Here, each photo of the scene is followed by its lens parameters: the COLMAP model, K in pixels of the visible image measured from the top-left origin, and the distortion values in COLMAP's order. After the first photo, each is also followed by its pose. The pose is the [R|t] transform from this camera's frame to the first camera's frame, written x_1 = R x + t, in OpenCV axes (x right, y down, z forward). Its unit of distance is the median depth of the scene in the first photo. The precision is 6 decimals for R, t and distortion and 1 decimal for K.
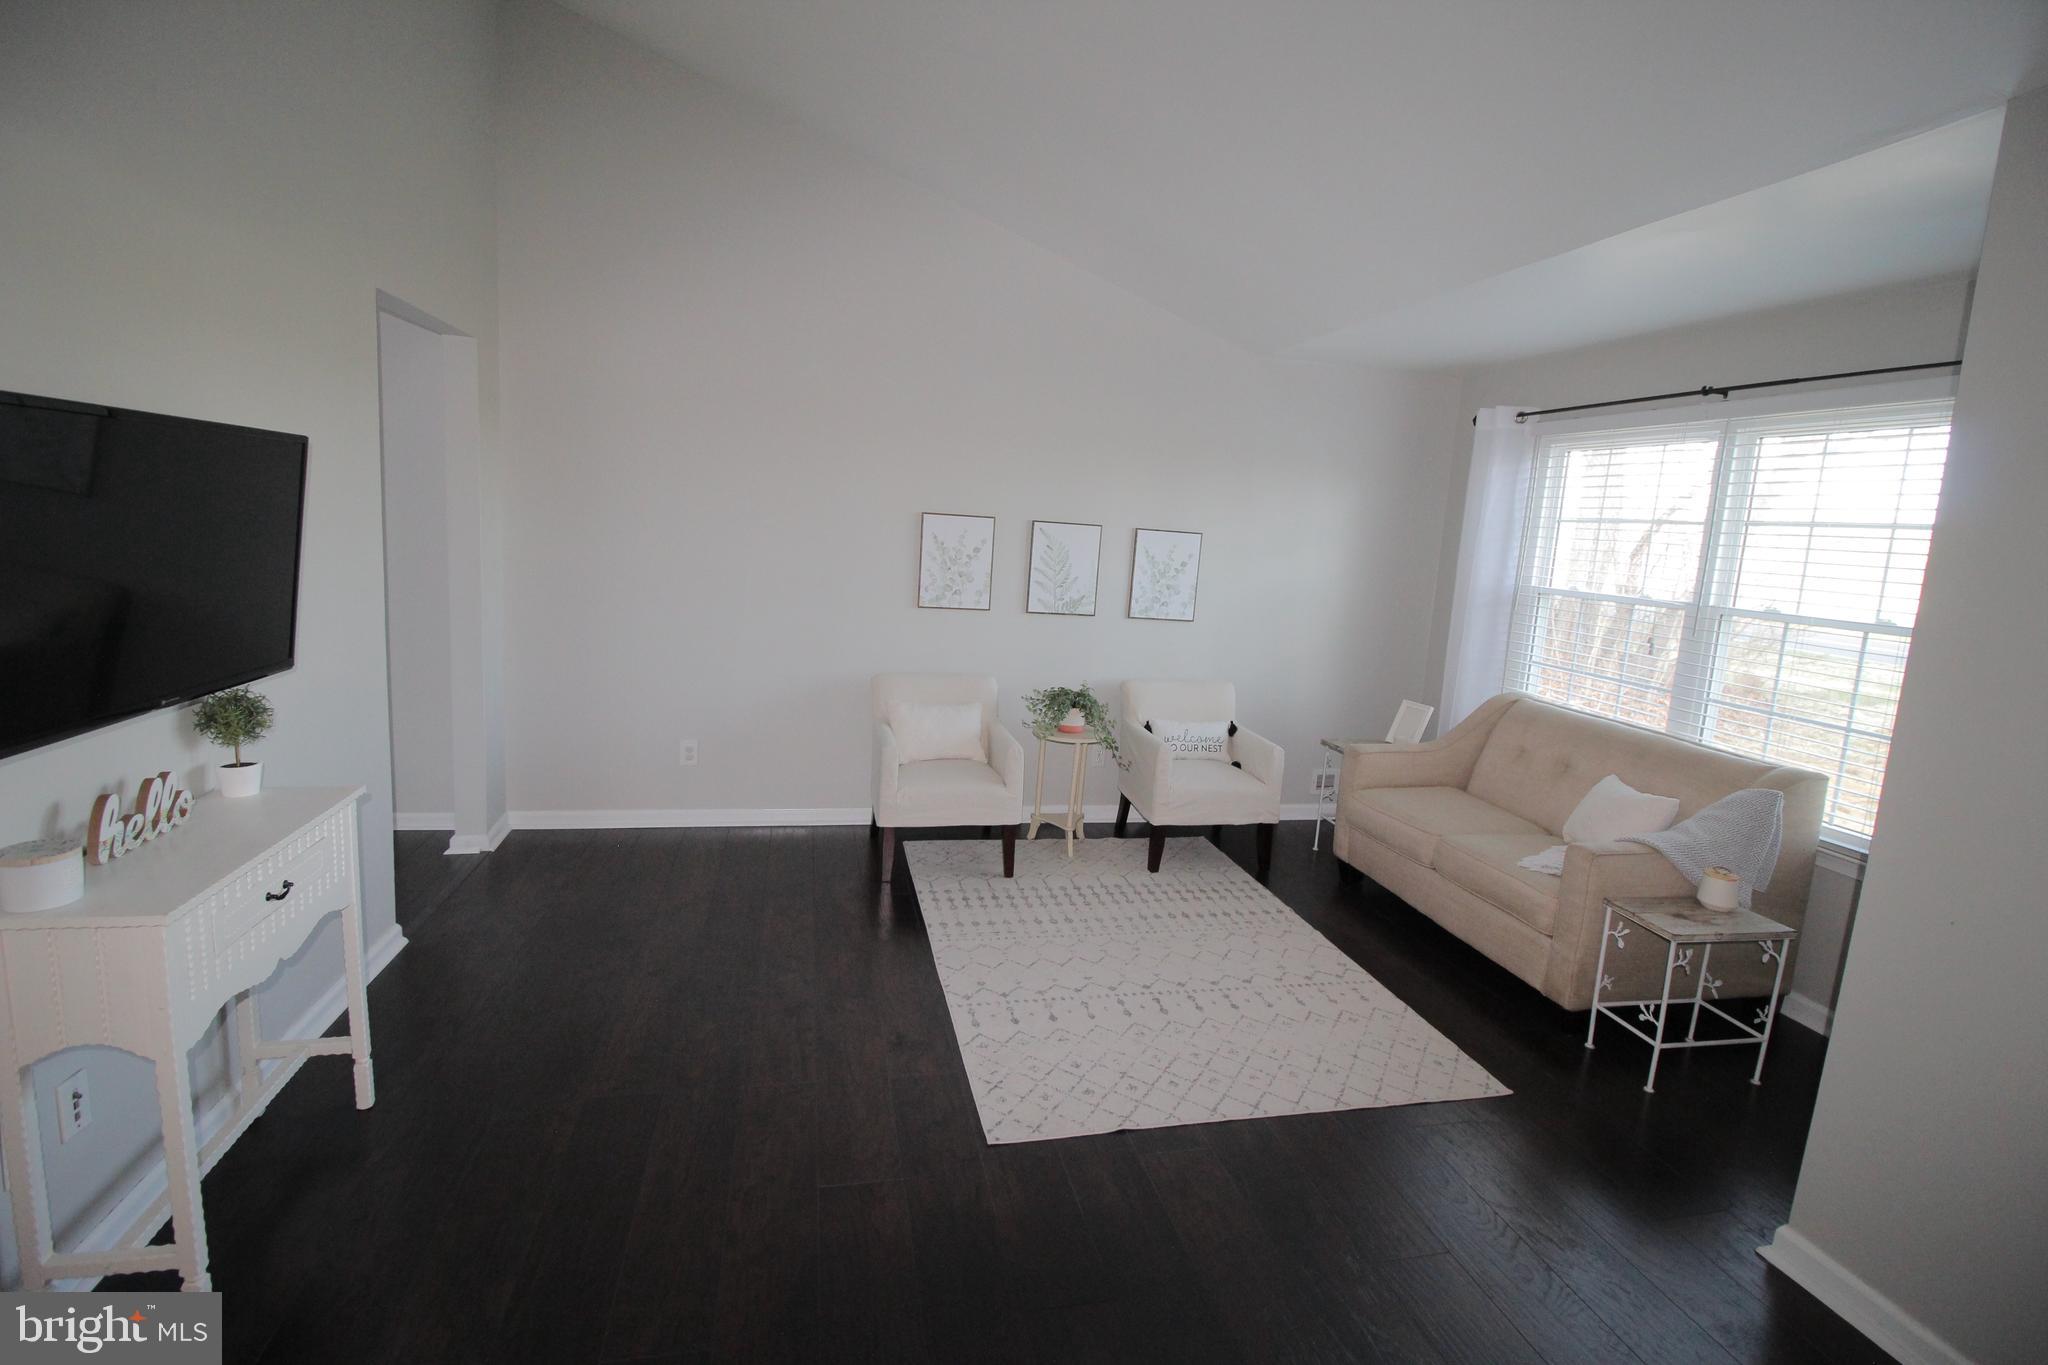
lens RADIAL K [[943.0, 0, 1028.8], [0, 943.0, 666.2], [0, 0, 1]] dist [0.001412, -0.013934]
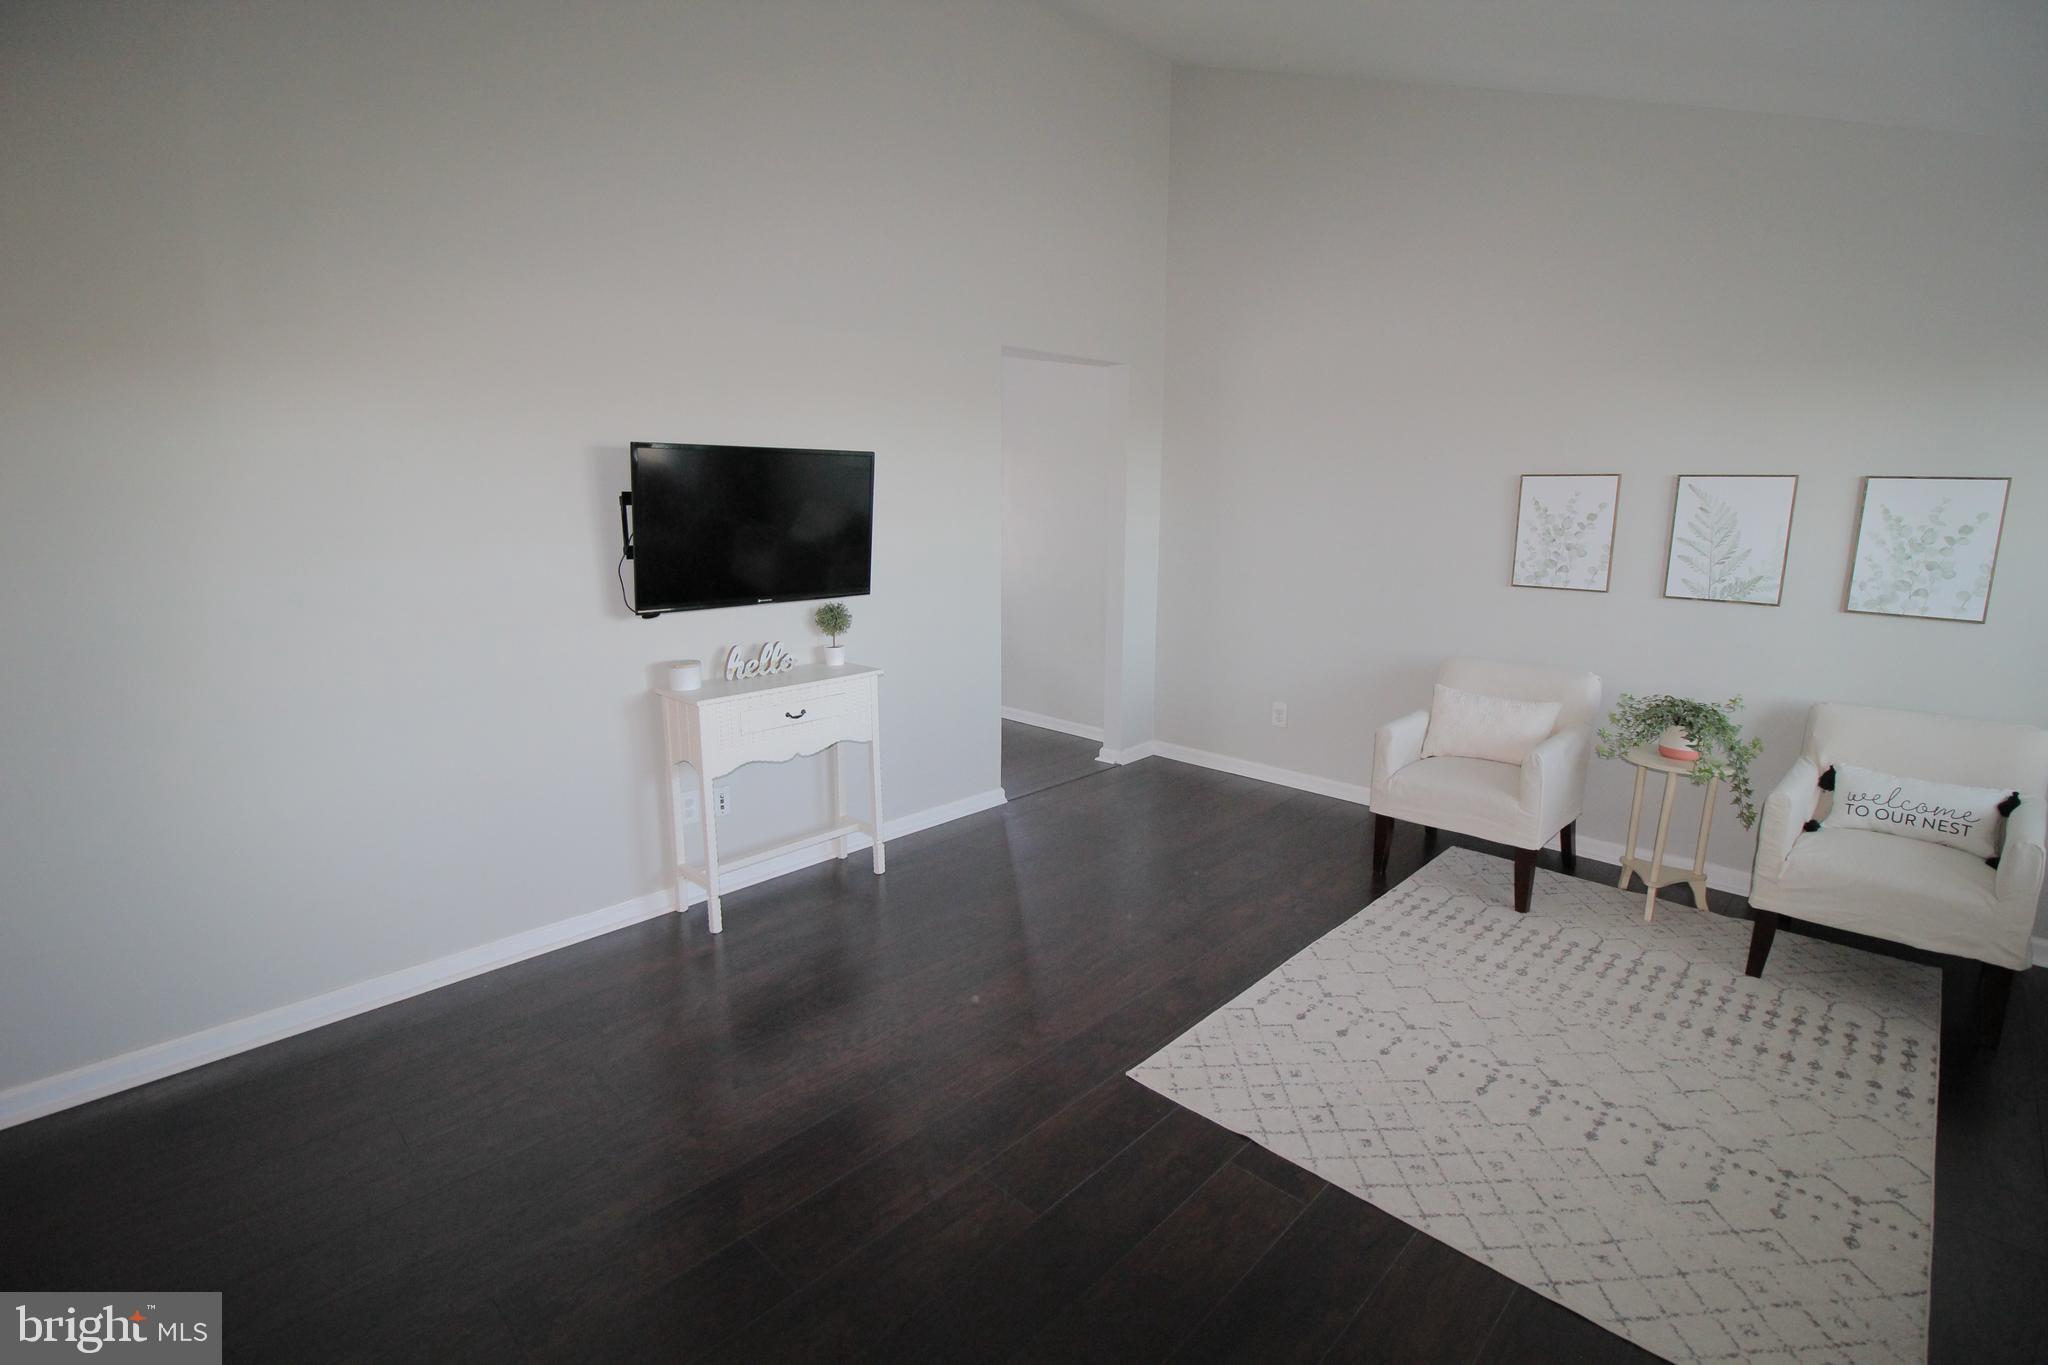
lens RADIAL K [[943.0, 0, 1023.0], [0, 943.0, 664.6], [0, 0, 1]] dist [-0.001719, -0.014176]
pose [[0.538213, 0.092697, -0.837696, 0.411817], [-0.094056, 0.994331, 0.049599, 0.009588], [0.837544, 0.052096, 0.543880, 0.179723]]
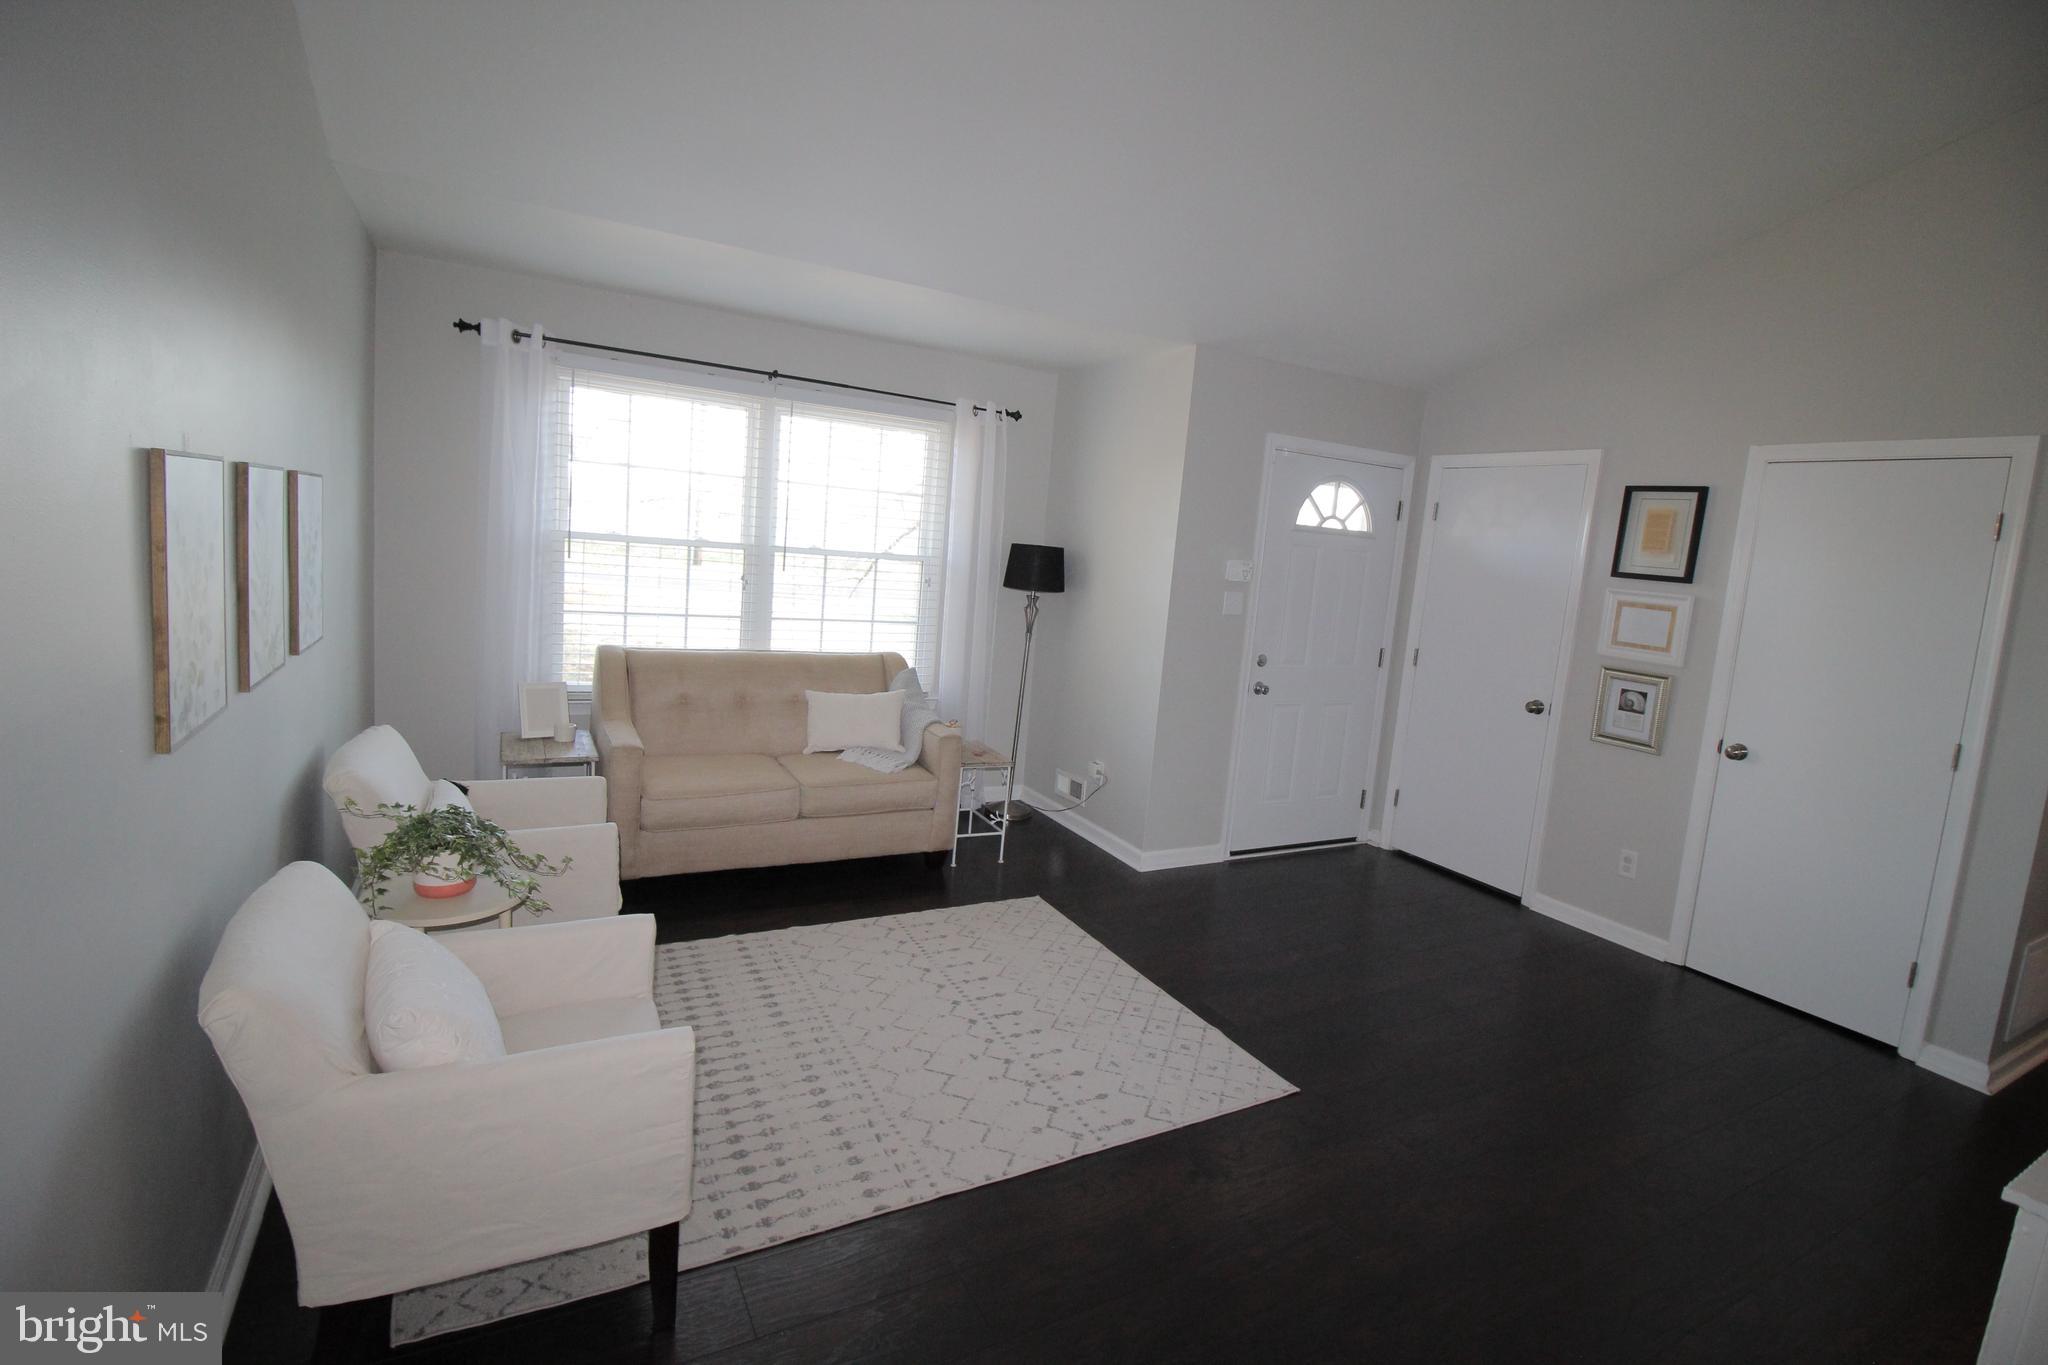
lens RADIAL K [[943.0, 0, 1023.0], [0, 943.0, 664.6], [0, 0, 1]] dist [-0.001719, -0.014176]
pose [[-0.265428, -0.211989, 0.940536, -0.534156], [0.045492, 0.971688, 0.231848, -0.166853], [-0.963057, 0.104326, -0.248270, 0.890526]]
